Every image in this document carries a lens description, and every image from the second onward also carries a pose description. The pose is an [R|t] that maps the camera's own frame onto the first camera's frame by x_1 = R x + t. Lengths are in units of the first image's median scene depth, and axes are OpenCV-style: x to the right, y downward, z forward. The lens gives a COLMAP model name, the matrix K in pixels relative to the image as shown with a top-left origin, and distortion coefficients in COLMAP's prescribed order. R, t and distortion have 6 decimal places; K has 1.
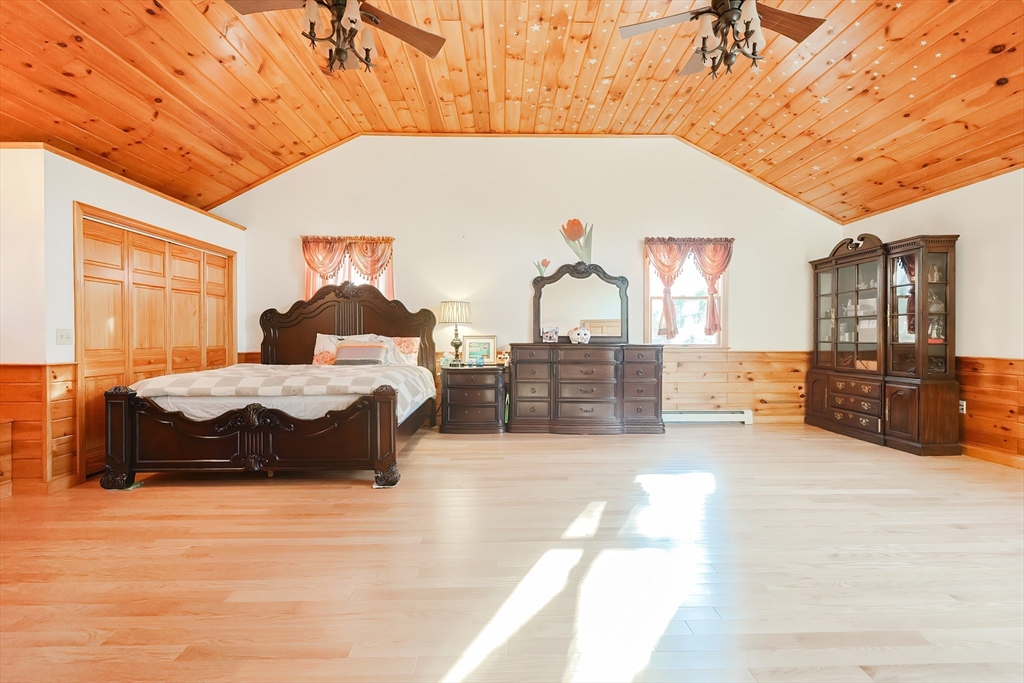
lens RADIAL K [[441.4, 0, 518.7], [0, 441.4, 342.0], [0, 0, 1]] dist [0.001491, -0.000422]
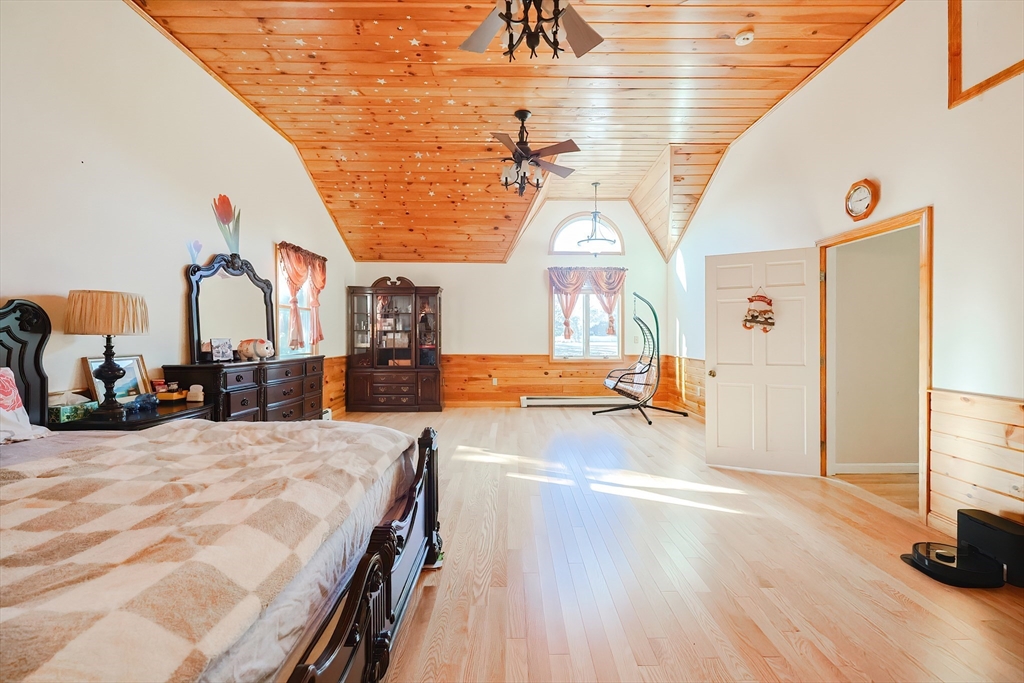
lens RADIAL K [[441.4, 0, 509.9], [0, 441.4, 336.4], [0, 0, 1]] dist [0.001491, -0.000422]
pose [[0.026462, -0.003193, 0.999645, -0.671046], [0.016016, 0.999868, 0.002770, -0.034673], [-0.999521, 0.015937, 0.026510, 0.542373]]
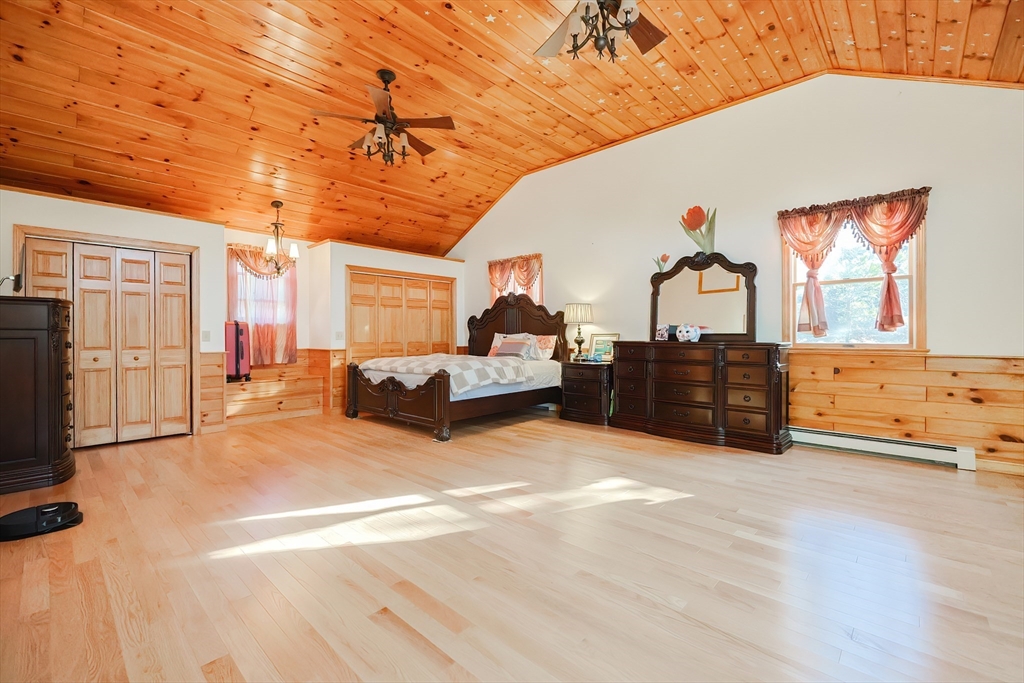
lens RADIAL K [[441.4, 0, 542.2], [0, 441.4, 336.7], [0, 0, 1]] dist [0.001491, -0.000422]
pose [[0.728323, -0.000243, -0.685234, 0.572503], [-0.004408, 0.999978, -0.005040, -0.001192], [0.685219, 0.006691, 0.728306, 0.121651]]
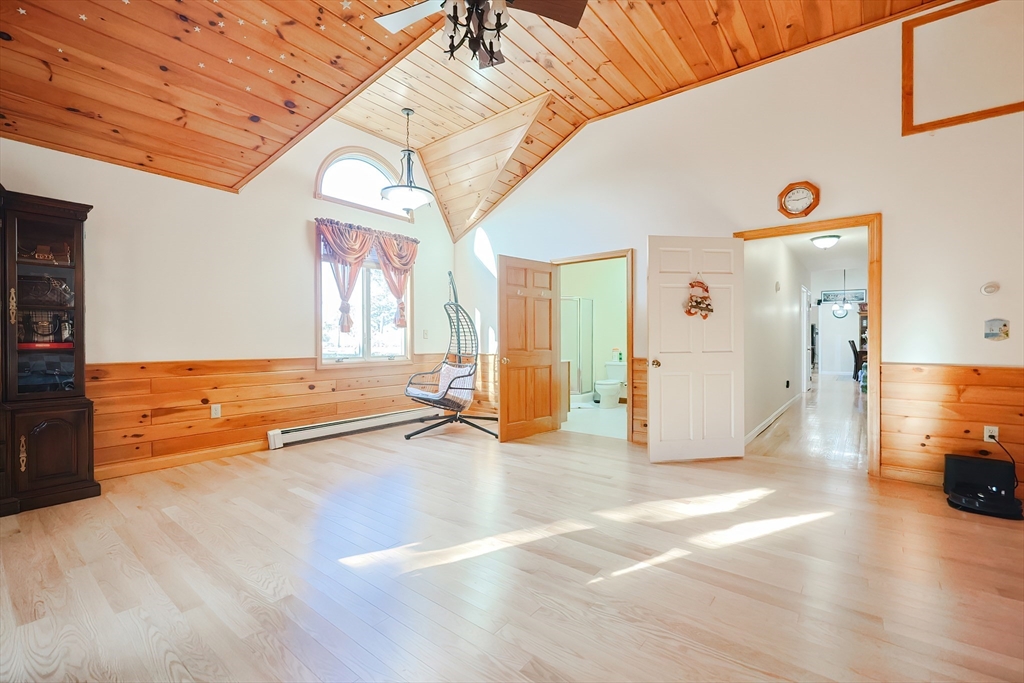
lens RADIAL K [[441.4, 0, 517.8], [0, 441.4, 343.8], [0, 0, 1]] dist [0.001491, -0.000422]
pose [[-0.772196, -0.005457, 0.635360, -0.107787], [0.012026, 0.999658, 0.023202, -0.011450], [-0.635270, 0.025557, -0.771867, 0.900818]]
